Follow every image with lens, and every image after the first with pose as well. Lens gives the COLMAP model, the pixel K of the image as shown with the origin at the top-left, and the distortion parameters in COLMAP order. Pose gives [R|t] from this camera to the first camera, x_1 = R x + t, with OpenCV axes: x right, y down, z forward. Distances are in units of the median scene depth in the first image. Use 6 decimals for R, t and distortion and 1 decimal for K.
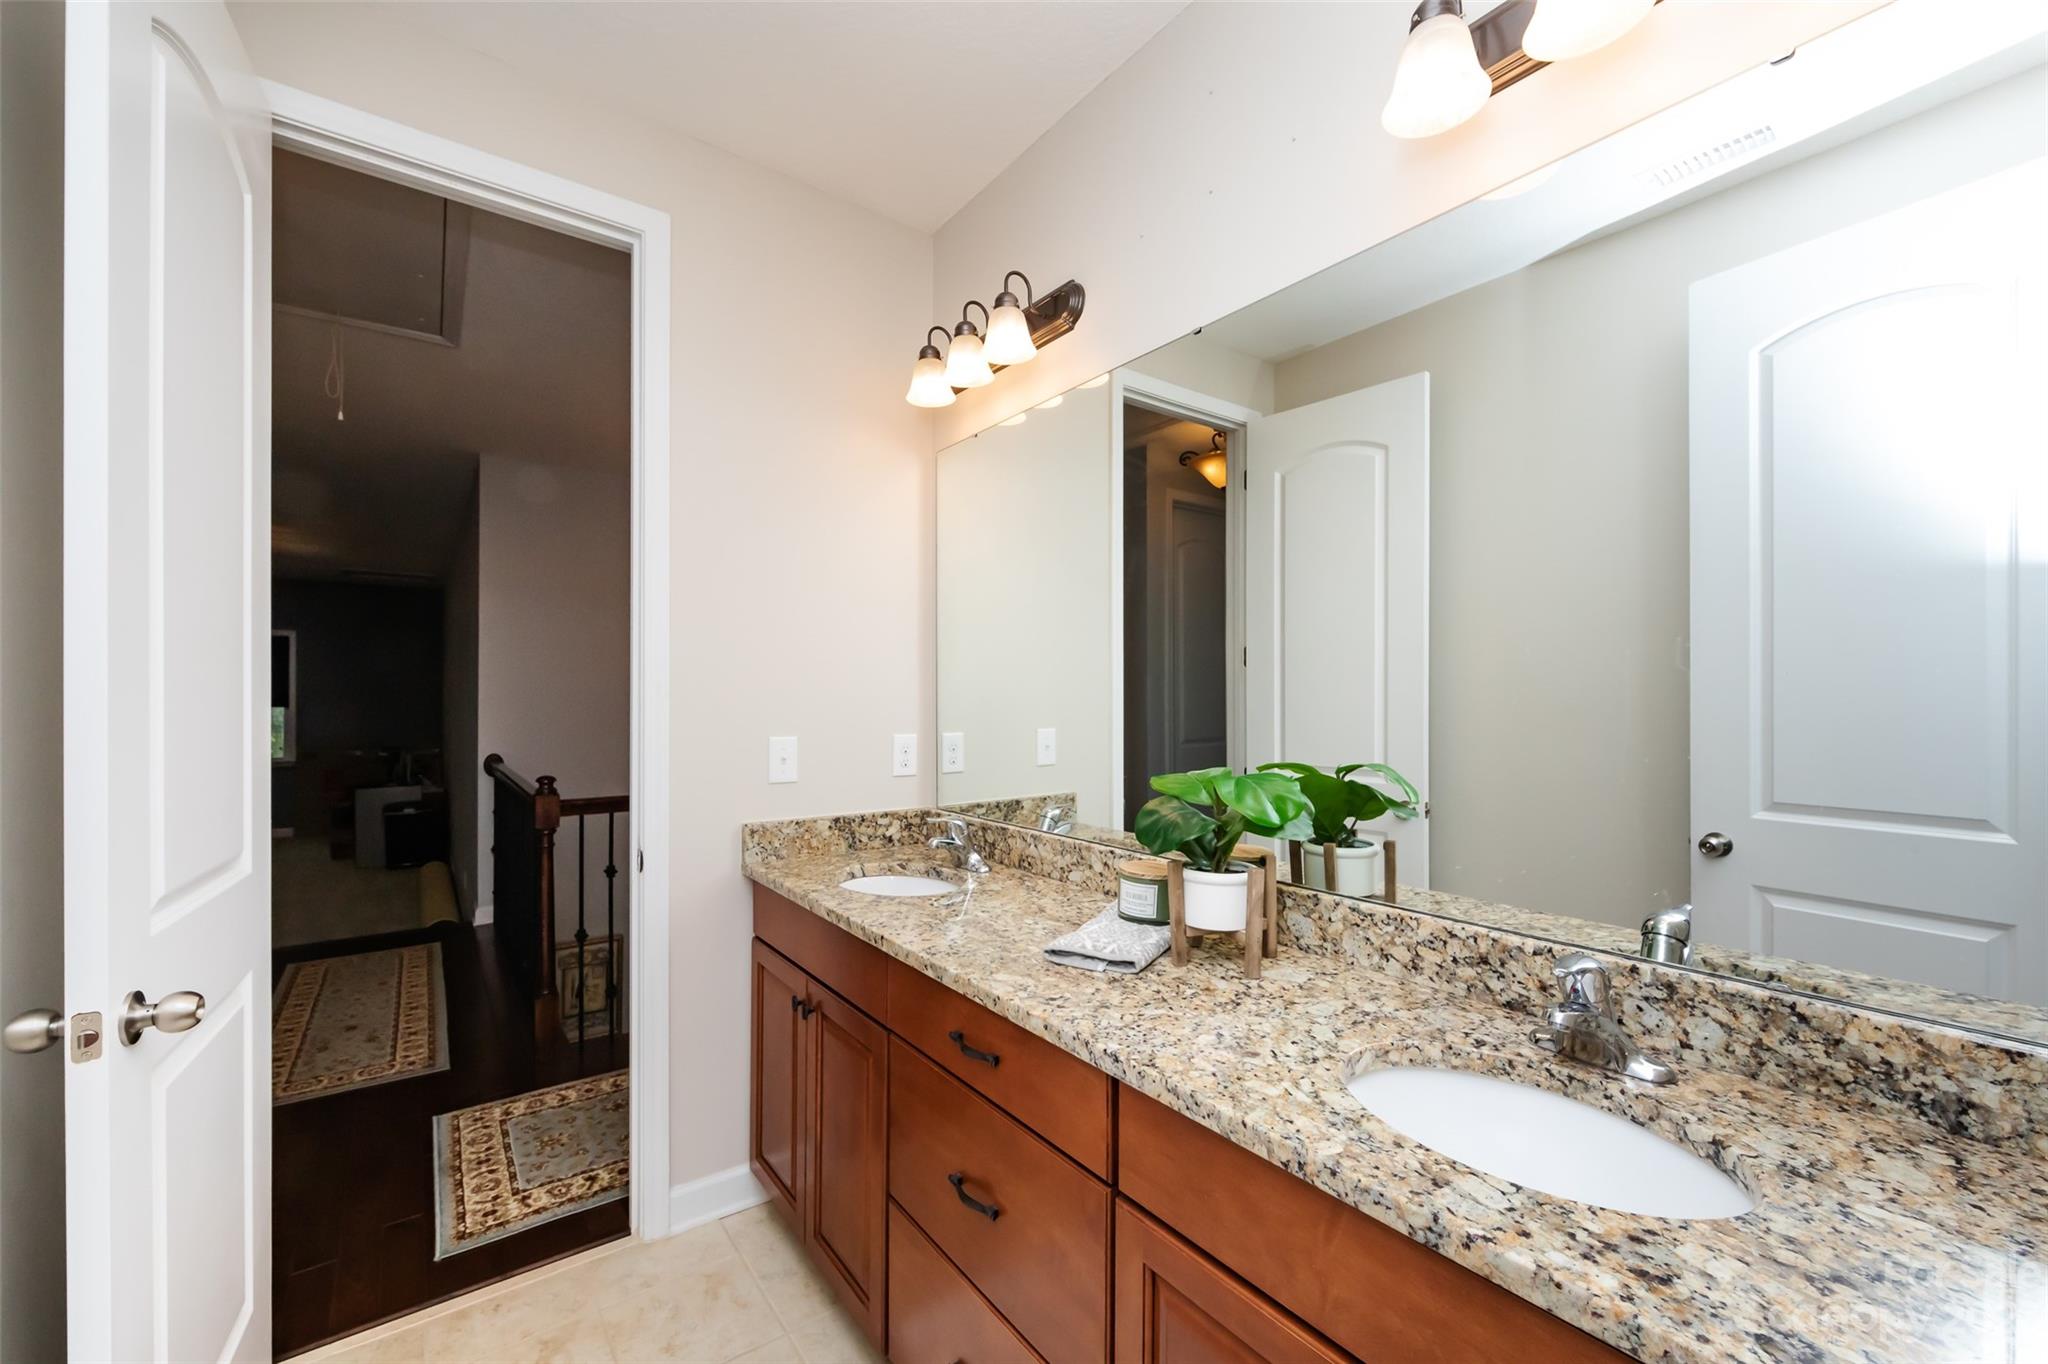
lens RADIAL K [[803.4, 0, 1020.2], [0, 803.4, 688.2], [0, 0, 1]] dist [-0.001686, -0.000218]
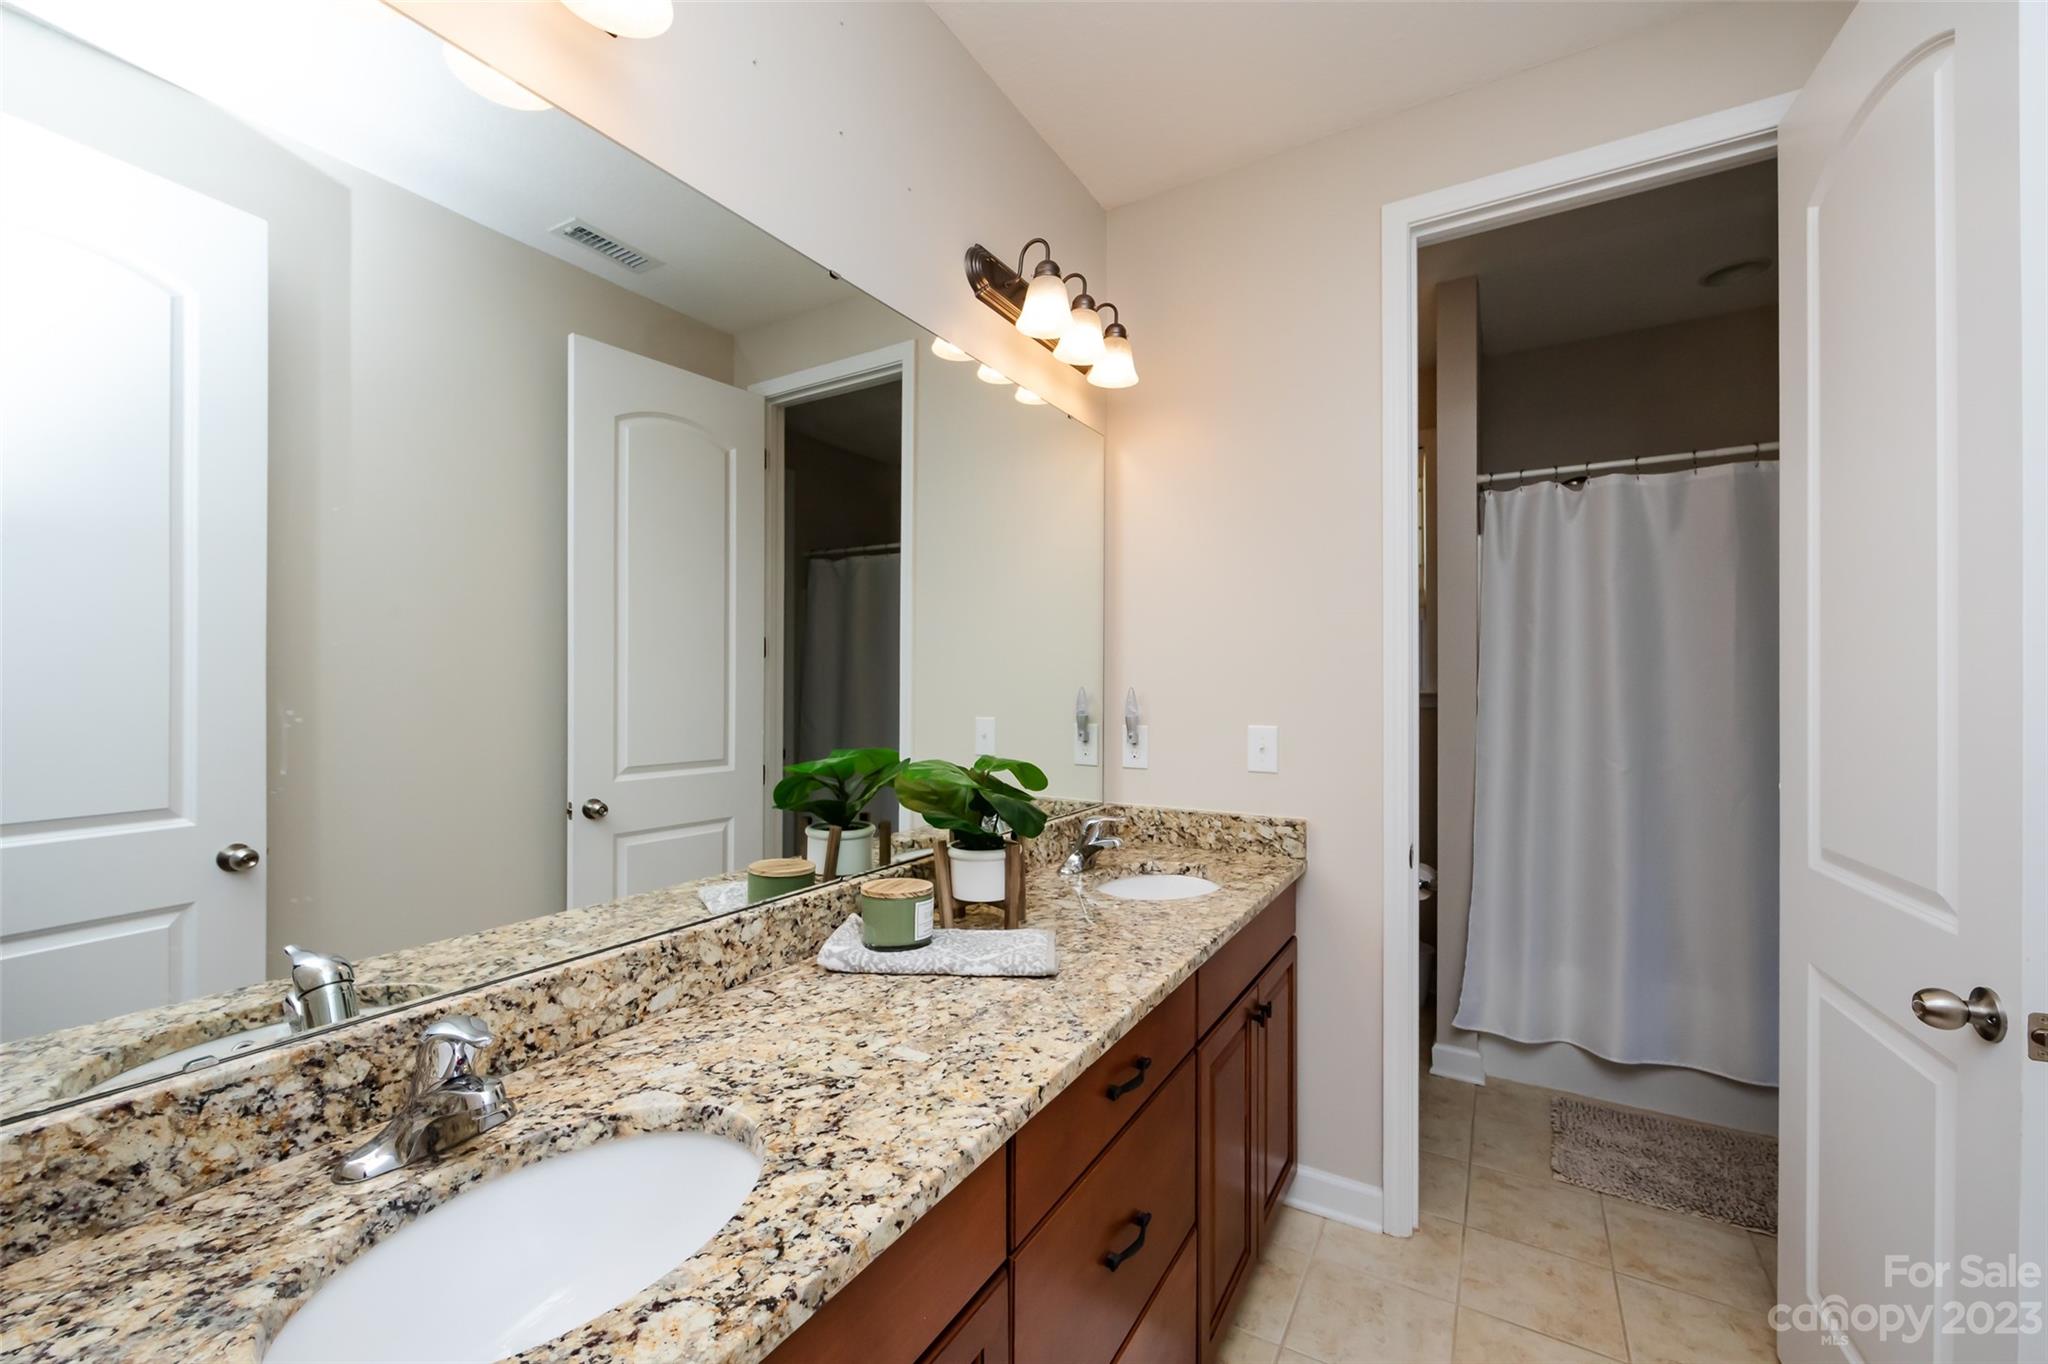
lens RADIAL K [[803.4, 0, 1020.2], [0, 803.4, 688.2], [0, 0, 1]] dist [-0.001686, -0.000218]
pose [[-0.371632, -0.006213, 0.928359, -0.635387], [-0.013593, 0.999907, 0.001250, 0.001255], [-0.928281, -0.012155, -0.371682, 1.076251]]
